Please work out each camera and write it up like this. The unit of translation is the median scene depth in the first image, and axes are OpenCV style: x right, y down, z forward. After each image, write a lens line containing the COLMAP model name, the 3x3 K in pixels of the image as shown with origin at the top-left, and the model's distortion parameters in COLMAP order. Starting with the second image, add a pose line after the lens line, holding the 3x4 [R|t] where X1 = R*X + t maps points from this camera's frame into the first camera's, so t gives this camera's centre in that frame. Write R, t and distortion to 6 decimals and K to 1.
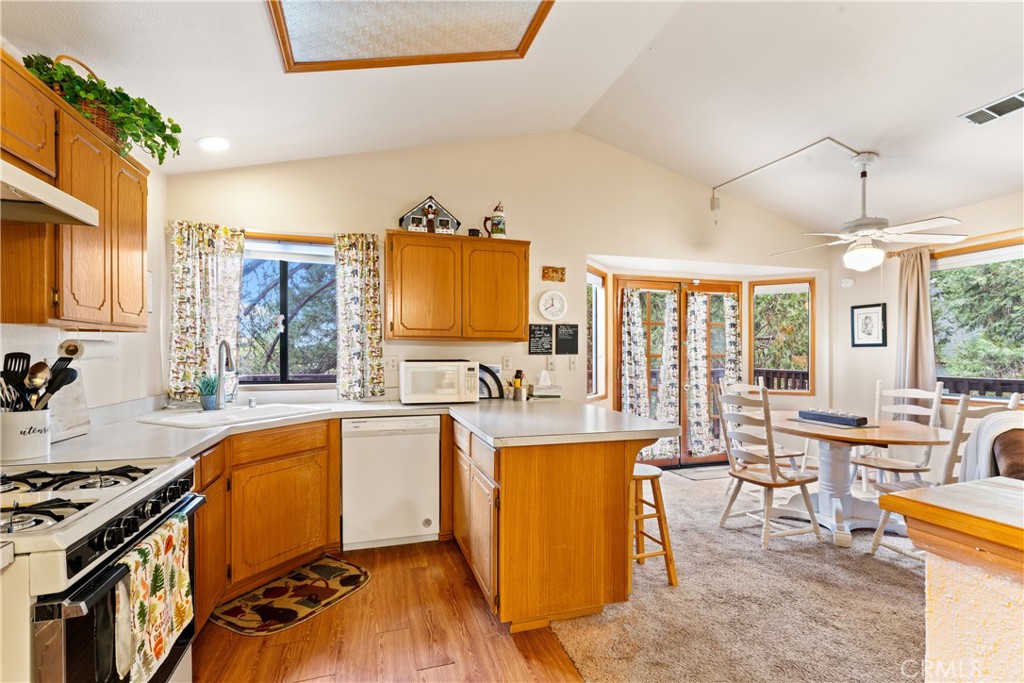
lens RADIAL K [[474.5, 0, 514.3], [0, 474.5, 353.8], [0, 0, 1]] dist [-0.001693, 0.000218]
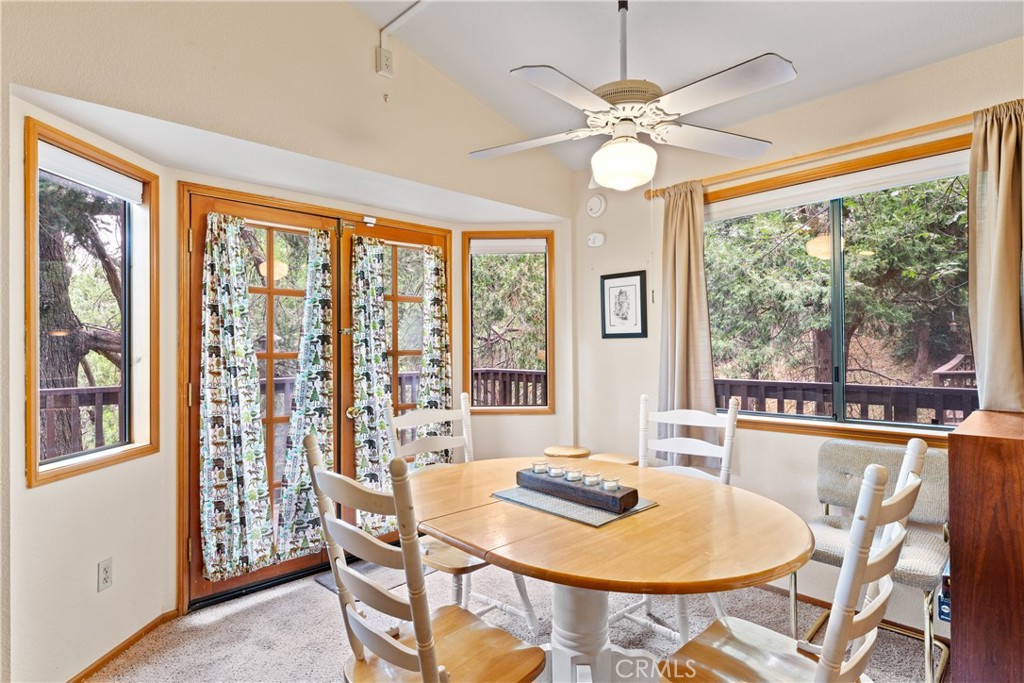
lens RADIAL K [[539.0, 0, 513.2], [0, 539.0, 339.0], [0, 0, 1]] dist [-0.000512, -0.001009]
pose [[0.892831, 0.000757, 0.450392, 0.265743], [0.006437, 0.999875, -0.014442, -0.003434], [-0.450346, 0.015793, 0.892714, 0.388730]]
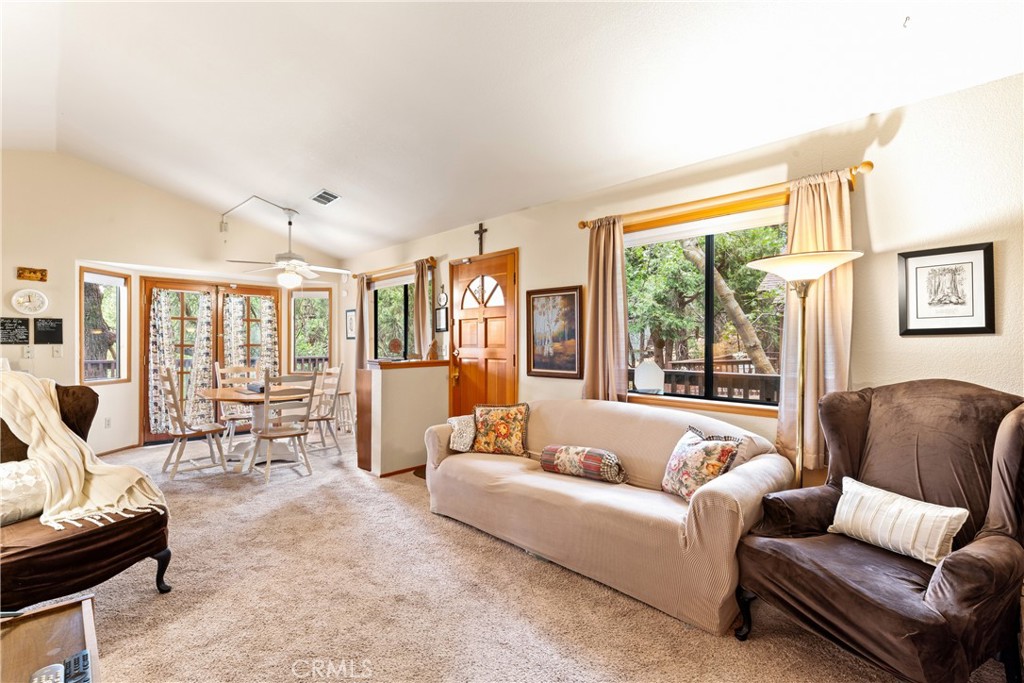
lens RADIAL K [[474.5, 0, 511.0], [0, 474.5, 339.5], [0, 0, 1]] dist [-0.001693, 0.000218]
pose [[0.886681, 0.005217, 0.462352, 0.484080], [-0.001346, 0.999961, -0.008702, -0.001272], [-0.462379, 0.007094, 0.886654, -0.463111]]
